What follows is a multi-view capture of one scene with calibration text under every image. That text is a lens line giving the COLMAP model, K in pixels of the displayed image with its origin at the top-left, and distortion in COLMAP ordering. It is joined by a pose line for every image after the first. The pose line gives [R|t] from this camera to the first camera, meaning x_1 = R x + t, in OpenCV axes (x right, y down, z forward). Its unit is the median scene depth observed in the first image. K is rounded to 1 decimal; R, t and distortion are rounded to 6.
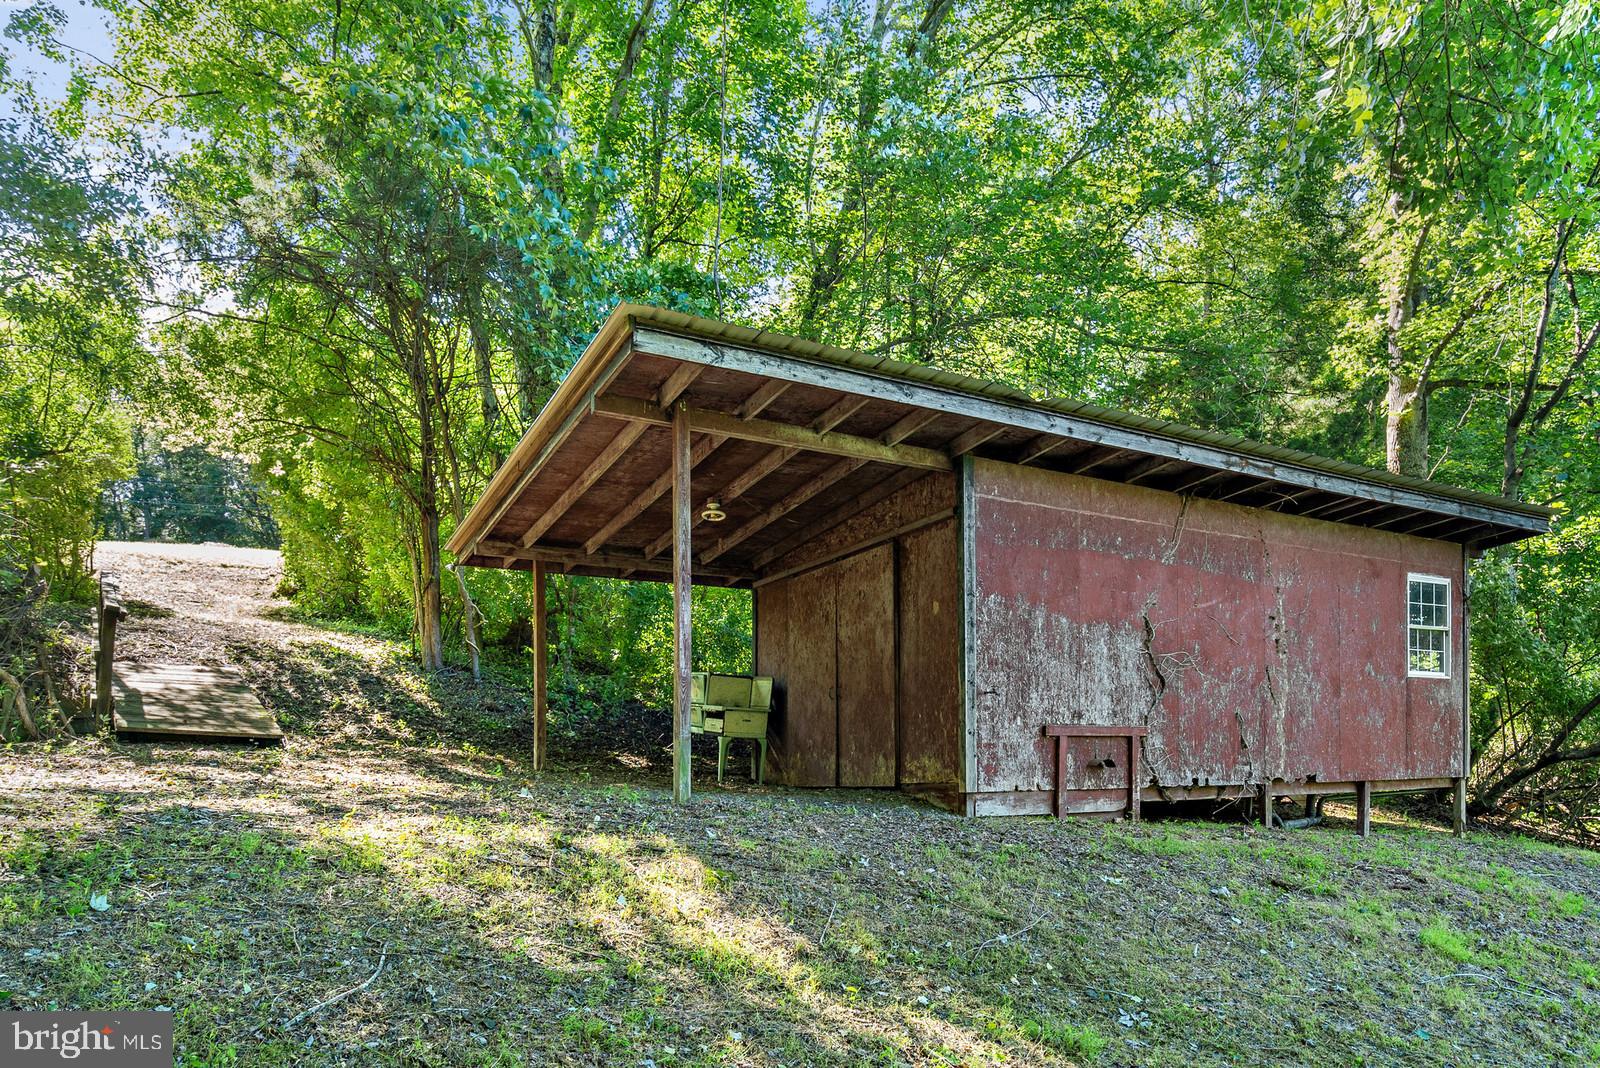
lens RADIAL K [[1034.8, 0, 799.5], [0, 1034.8, 583.4], [0, 0, 1]] dist [0.001380, 0.003117]
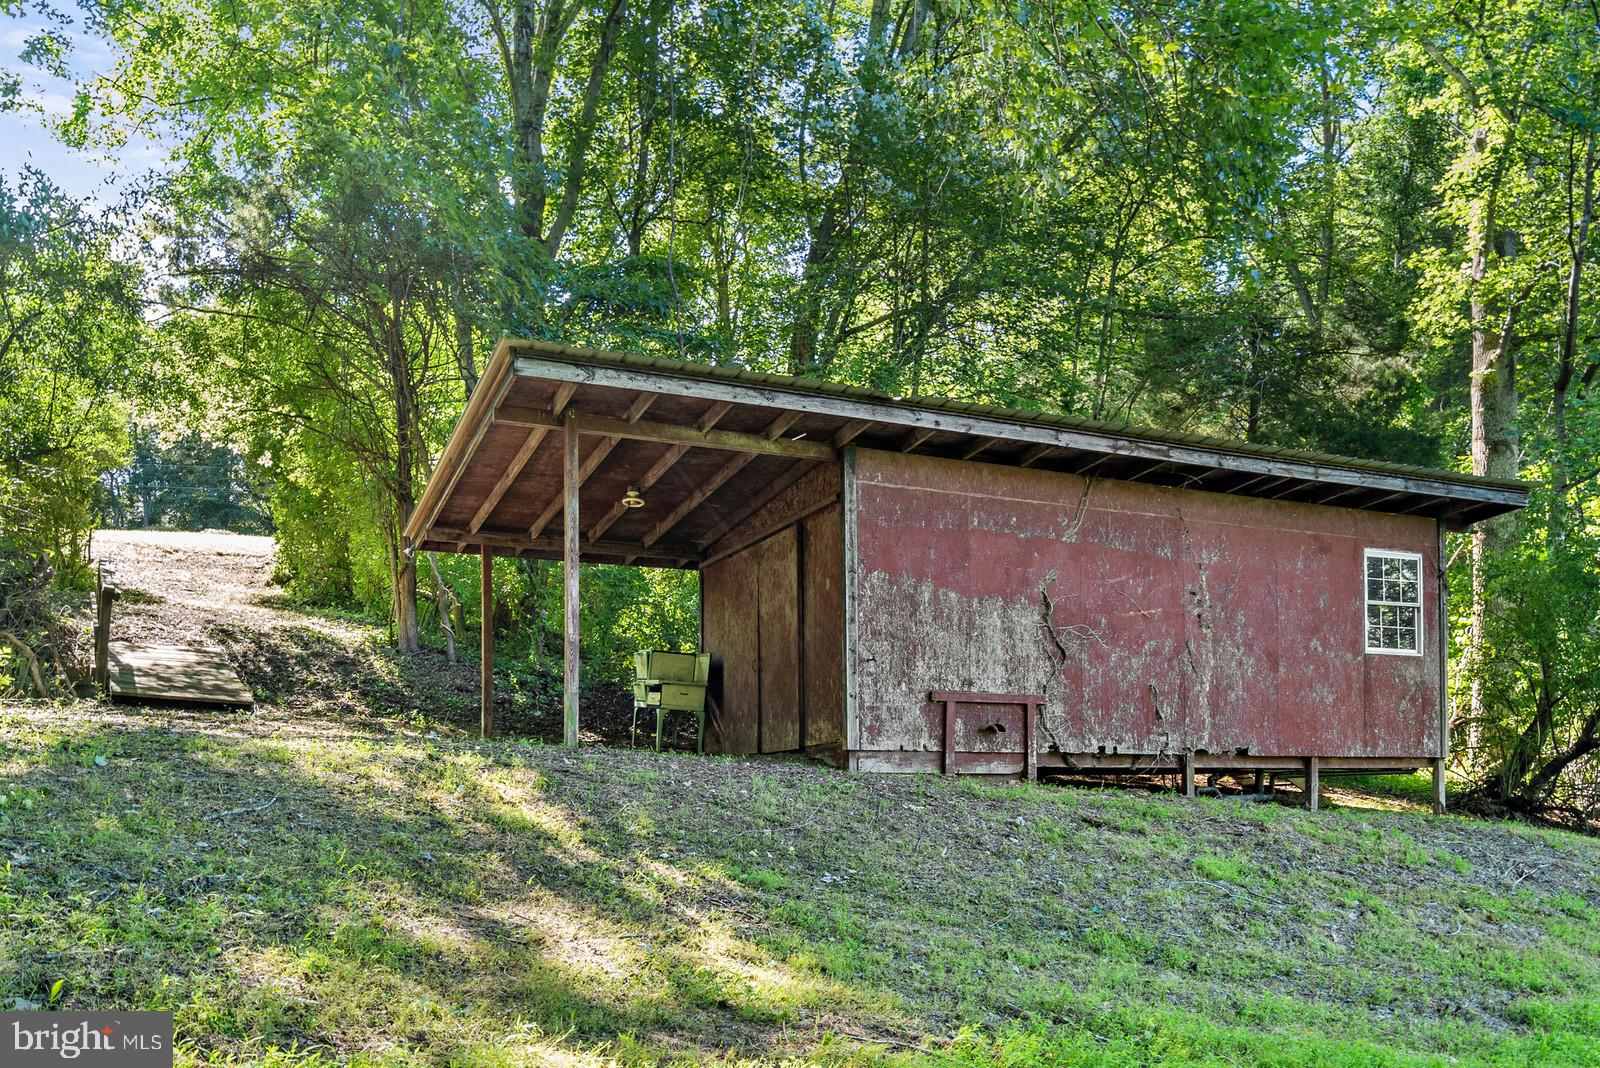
lens RADIAL K [[1196.2, 0, 800.0], [0, 1196.2, 534.0], [0, 0, 1]] dist [0.004433, -0.003827]
pose [[0.998020, -0.010930, -0.061933, 0.157859], [0.009105, 0.999518, -0.029685, 0.006891], [0.062227, 0.029063, 0.997639, -0.238603]]
